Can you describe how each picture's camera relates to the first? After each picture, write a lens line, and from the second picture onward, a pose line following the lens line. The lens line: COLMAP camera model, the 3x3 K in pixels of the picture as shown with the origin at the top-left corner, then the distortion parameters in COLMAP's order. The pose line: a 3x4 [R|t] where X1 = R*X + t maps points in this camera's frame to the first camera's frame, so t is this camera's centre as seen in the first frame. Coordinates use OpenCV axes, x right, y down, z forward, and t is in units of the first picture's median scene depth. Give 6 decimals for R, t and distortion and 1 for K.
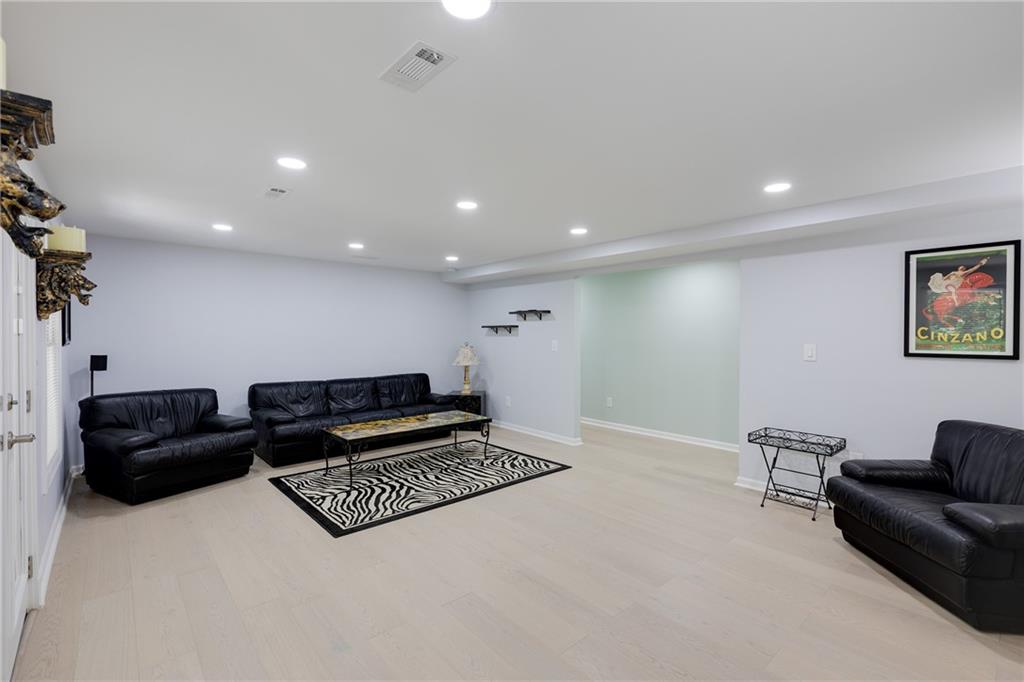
lens RADIAL K [[457.5, 0, 510.1], [0, 457.5, 337.6], [0, 0, 1]] dist [0.022656, -0.010237]
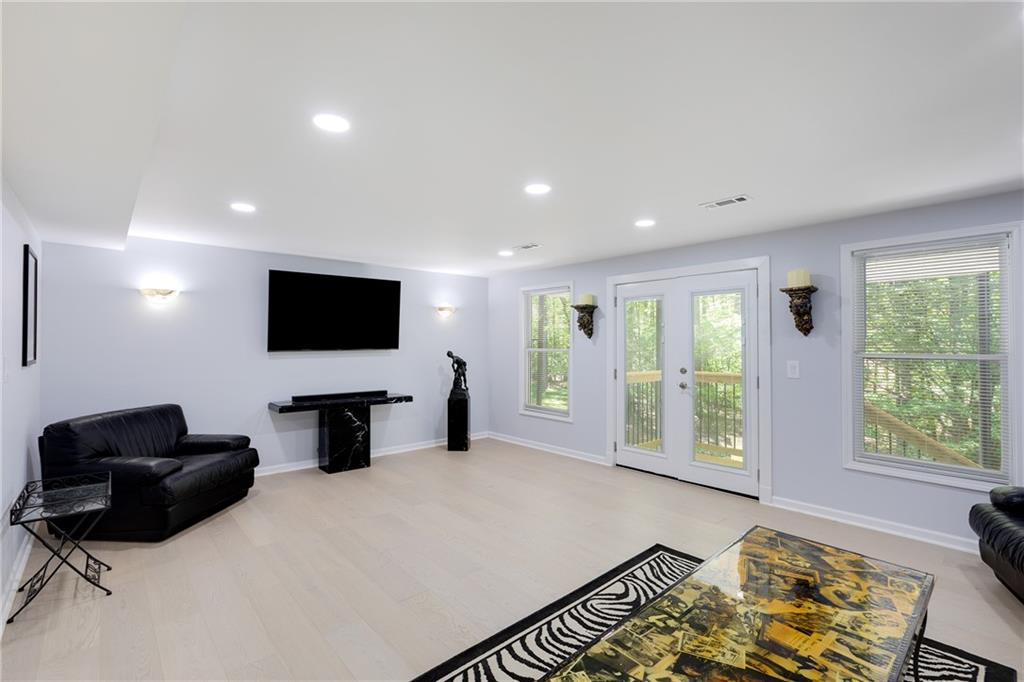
lens RADIAL K [[457.5, 0, 510.1], [0, 457.5, 337.6], [0, 0, 1]] dist [0.022656, -0.010237]
pose [[-0.999951, -0.005403, -0.008339, -0.037149], [-0.005370, 0.999978, -0.003942, -0.013506], [0.008360, -0.003897, -0.999957, 1.732940]]
